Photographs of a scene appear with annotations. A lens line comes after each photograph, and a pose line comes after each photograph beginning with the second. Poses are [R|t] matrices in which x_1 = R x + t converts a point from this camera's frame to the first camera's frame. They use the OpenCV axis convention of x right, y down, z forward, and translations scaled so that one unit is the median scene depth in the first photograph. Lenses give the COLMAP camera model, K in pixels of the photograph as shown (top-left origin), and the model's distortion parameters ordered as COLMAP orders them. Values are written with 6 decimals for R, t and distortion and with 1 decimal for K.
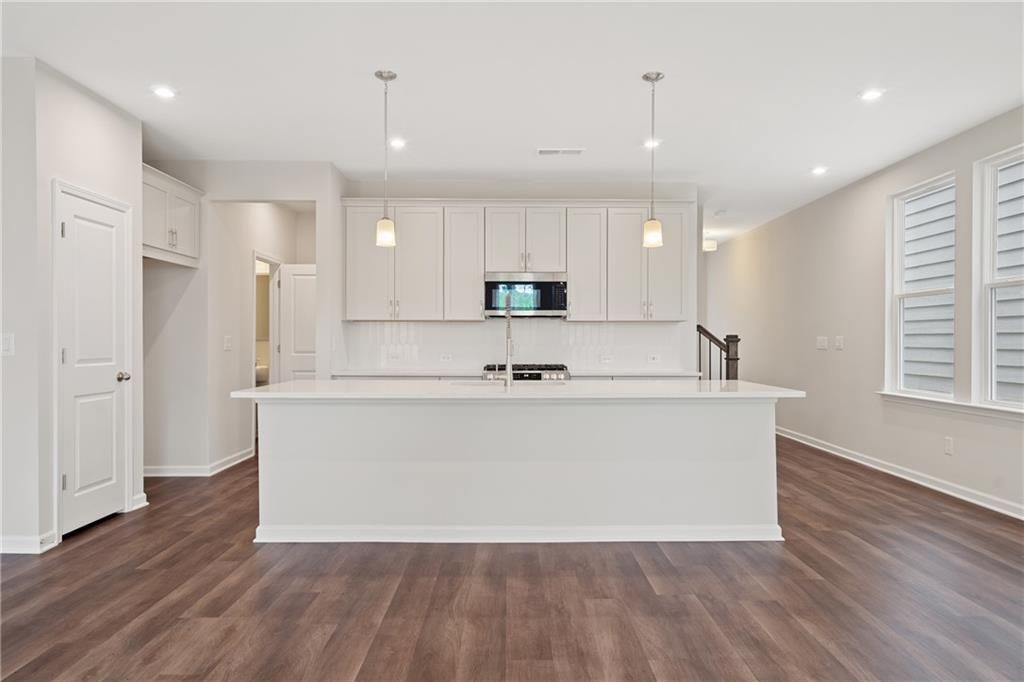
lens RADIAL K [[634.6, 0, 512.0], [0, 634.6, 341.0], [0, 0, 1]] dist [0.001425, 0.001177]
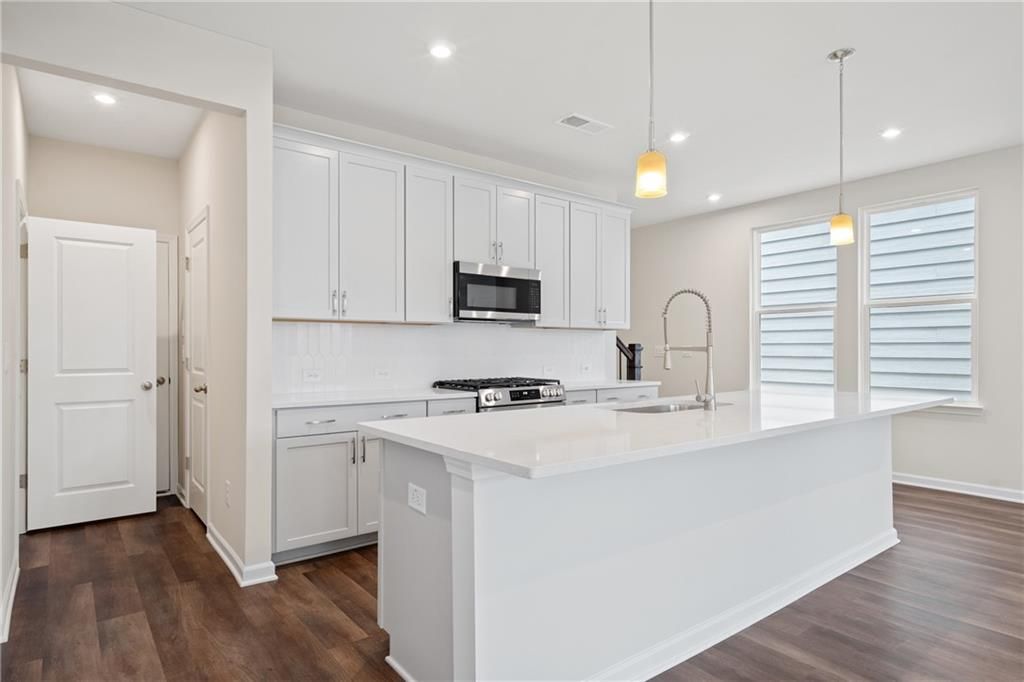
lens RADIAL K [[571.1, 0, 511.7], [0, 571.1, 349.6], [0, 0, 1]] dist [-0.001500, 0.000132]
pose [[0.796314, -0.003010, 0.604876, -0.435401], [0.004018, 0.999992, -0.000314, -0.000711], [-0.604870, 0.002680, 0.796319, 0.434981]]
